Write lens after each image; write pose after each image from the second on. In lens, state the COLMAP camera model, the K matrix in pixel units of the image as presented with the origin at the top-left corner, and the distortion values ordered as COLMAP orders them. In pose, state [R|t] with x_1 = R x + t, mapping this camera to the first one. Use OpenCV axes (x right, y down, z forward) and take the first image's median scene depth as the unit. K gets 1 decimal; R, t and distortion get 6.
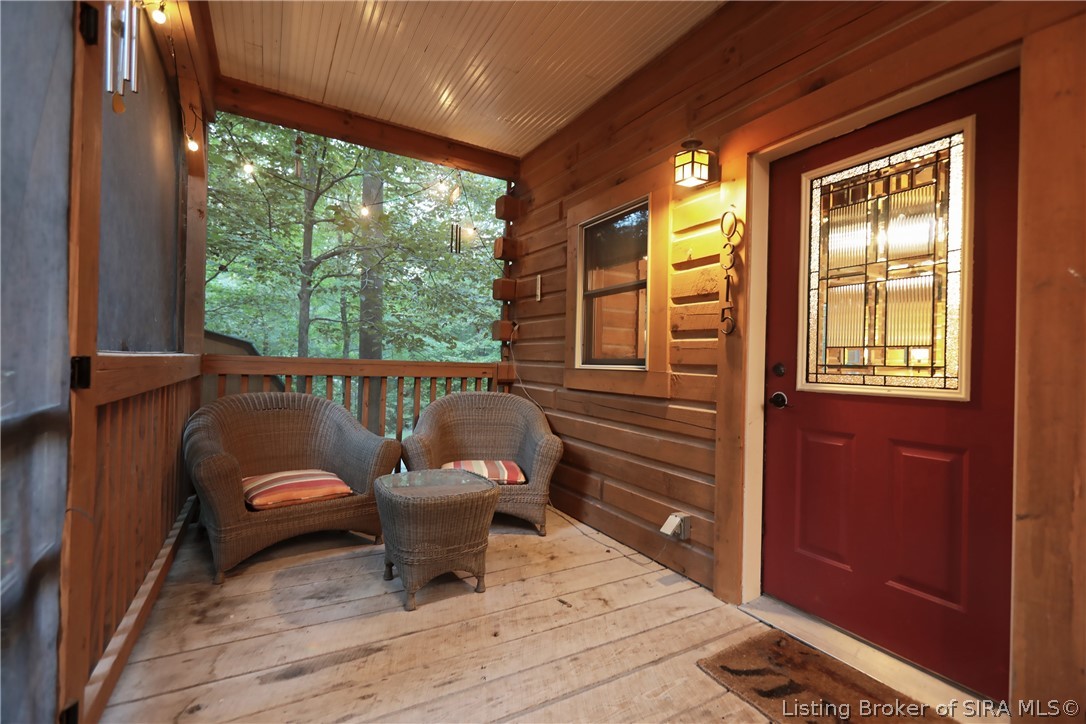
lens RADIAL K [[479.2, 0, 537.3], [0, 479.2, 366.2], [0, 0, 1]] dist [-0.006560, 0.001533]
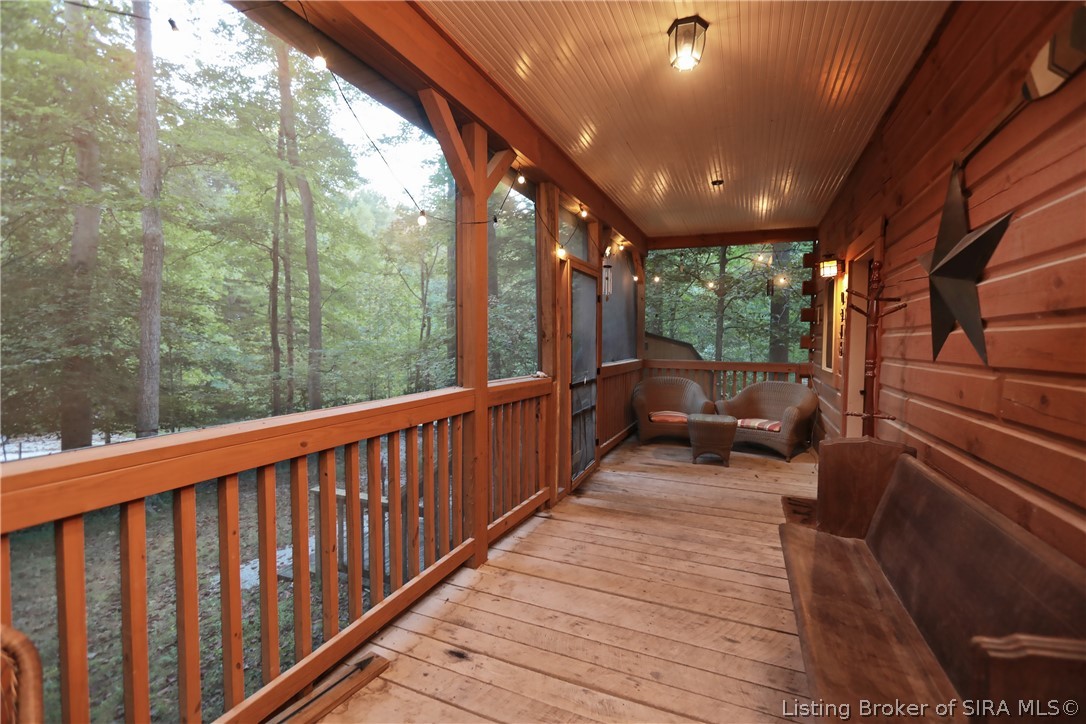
lens RADIAL K [[479.2, 0, 539.5], [0, 479.2, 361.9], [0, 0, 1]] dist [-0.006560, 0.001533]
pose [[0.599396, 0.026749, -0.800005, 1.007471], [-0.000048, 0.999443, 0.033381, -0.093963], [0.800453, -0.019970, 0.599063, -0.938116]]
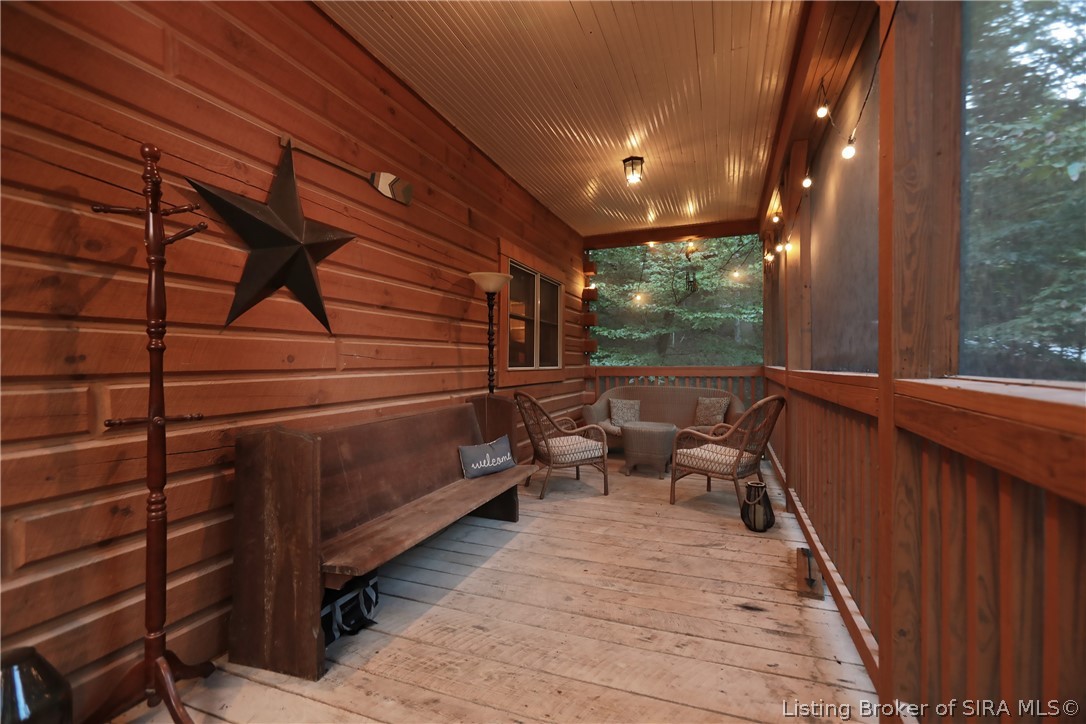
lens RADIAL K [[479.2, 0, 544.7], [0, 479.2, 361.8], [0, 0, 1]] dist [-0.006560, 0.001533]
pose [[-0.638413, -0.006015, 0.769670, -1.461372], [-0.001952, 0.999979, 0.006196, 0.075320], [-0.769691, 0.002454, -0.638411, 1.653262]]
